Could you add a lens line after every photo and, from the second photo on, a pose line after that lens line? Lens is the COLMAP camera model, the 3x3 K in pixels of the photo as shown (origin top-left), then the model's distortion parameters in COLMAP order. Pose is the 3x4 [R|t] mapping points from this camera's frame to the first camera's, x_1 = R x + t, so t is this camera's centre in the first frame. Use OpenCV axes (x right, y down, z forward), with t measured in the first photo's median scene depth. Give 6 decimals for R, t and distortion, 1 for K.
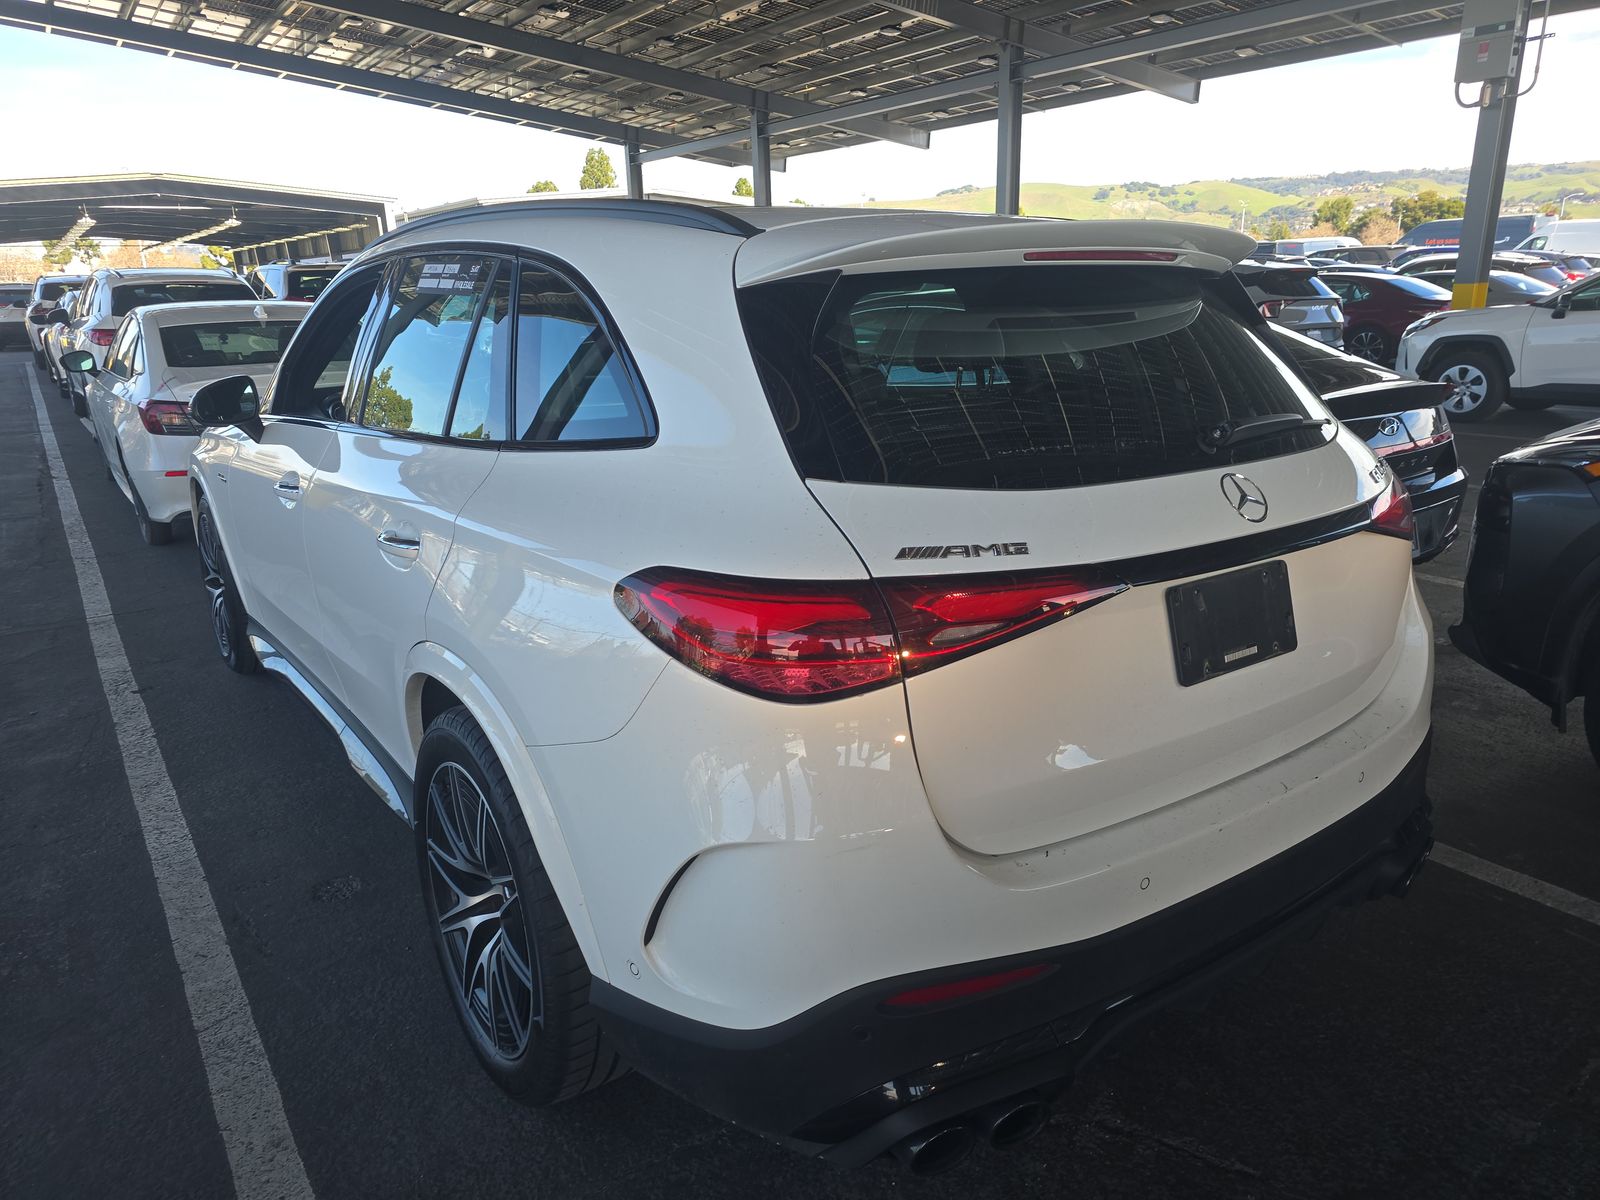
lens RADIAL K [[1089.4, 0, 804.8], [0, 1089.4, 598.2], [0, 0, 1]] dist [0.021156, -0.009107]
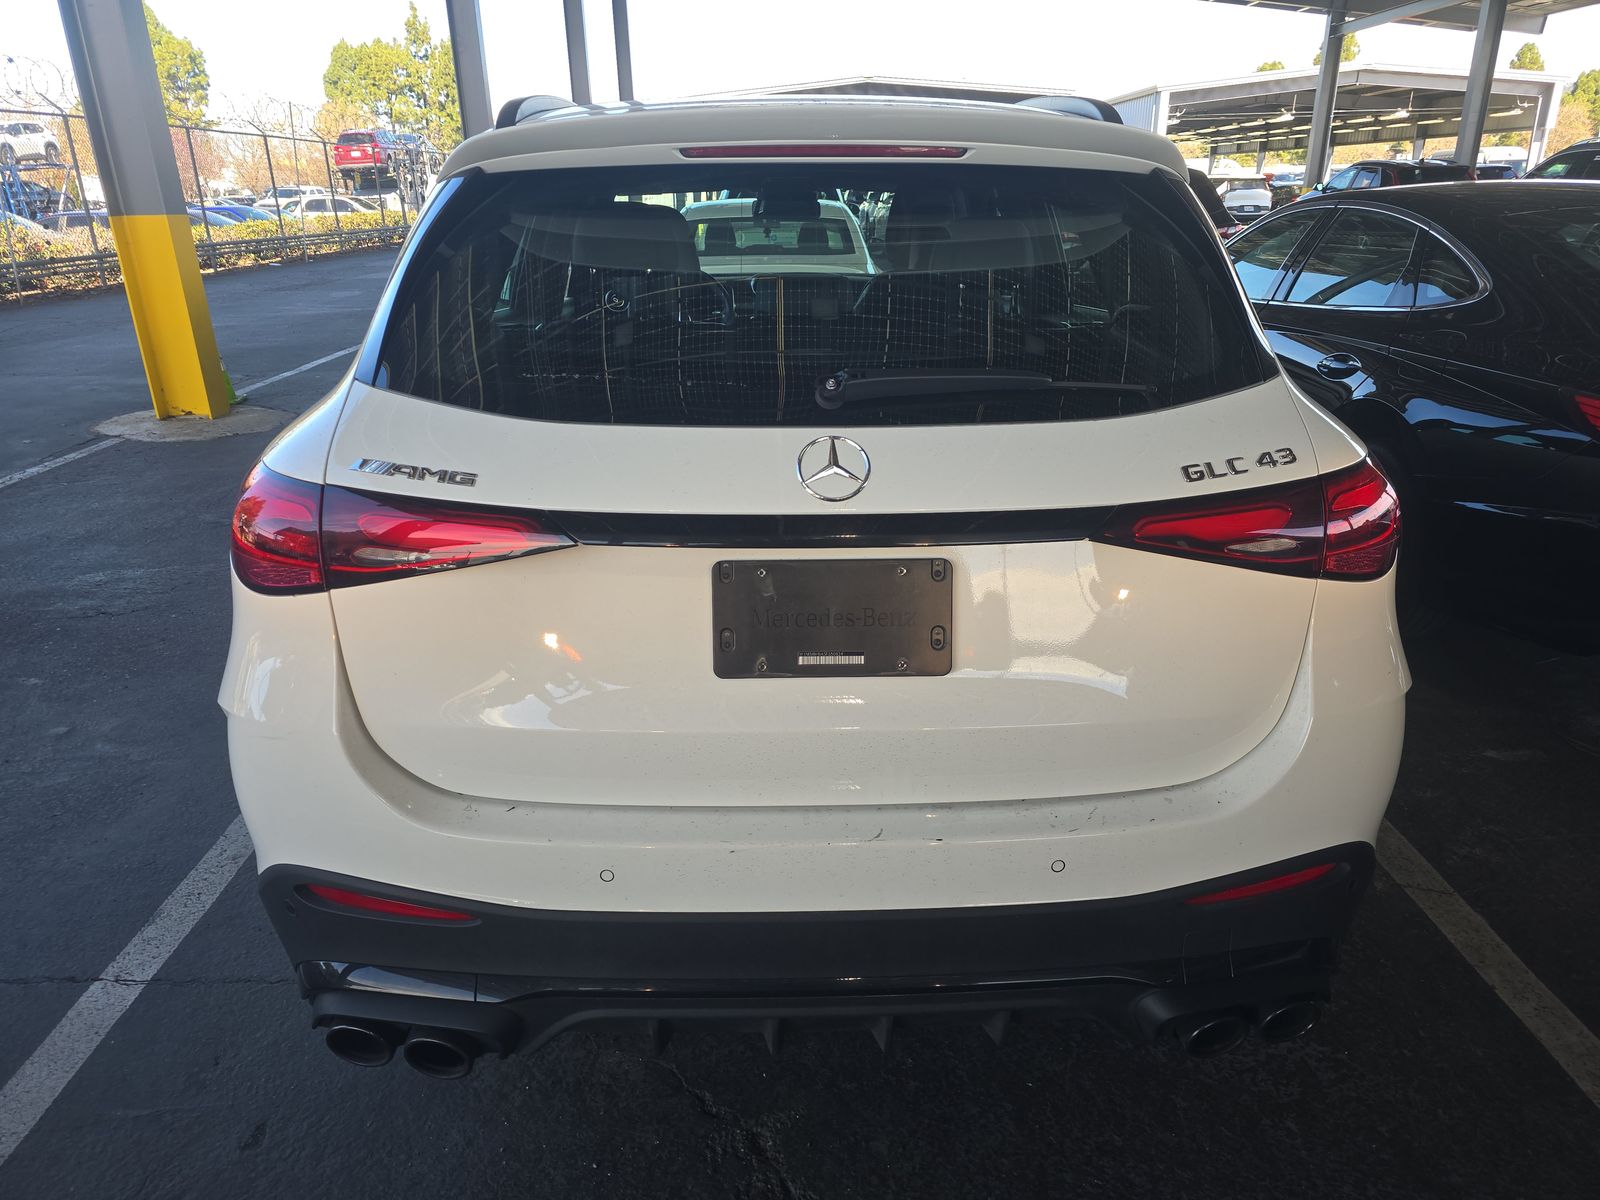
lens RADIAL K [[1089.4, 0, 797.4], [0, 1089.4, 599.9], [0, 0, 1]] dist [0.021156, -0.009107]
pose [[0.824280, 0.203316, -0.528418, 0.789722], [-0.156639, 0.978762, 0.132250, -0.094890], [0.544084, -0.026240, 0.838620, 0.307738]]
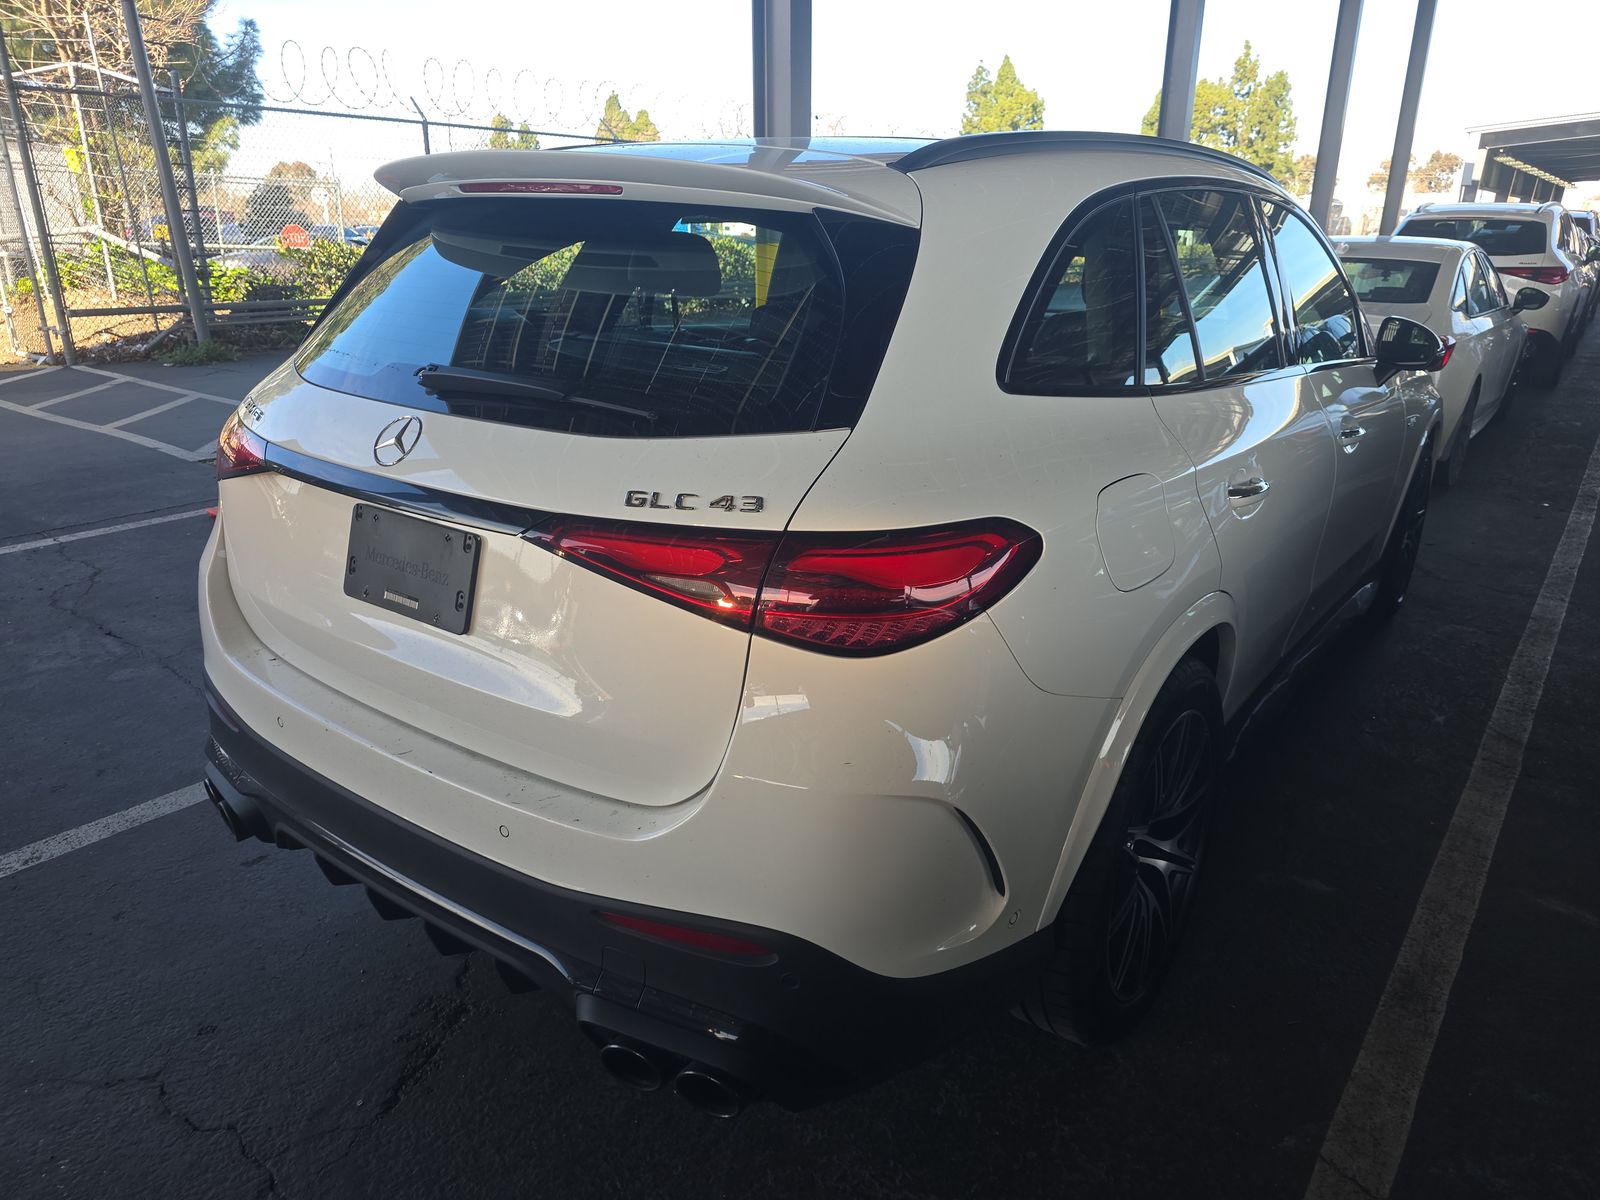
lens RADIAL K [[1089.4, 0, 801.1], [0, 1089.4, 598.5], [0, 0, 1]] dist [0.021156, -0.009107]
pose [[0.304857, 0.324723, -0.895331, 1.381158], [-0.279301, 0.929229, 0.241917, -0.287353], [0.910523, 0.176317, 0.373978, 0.952115]]
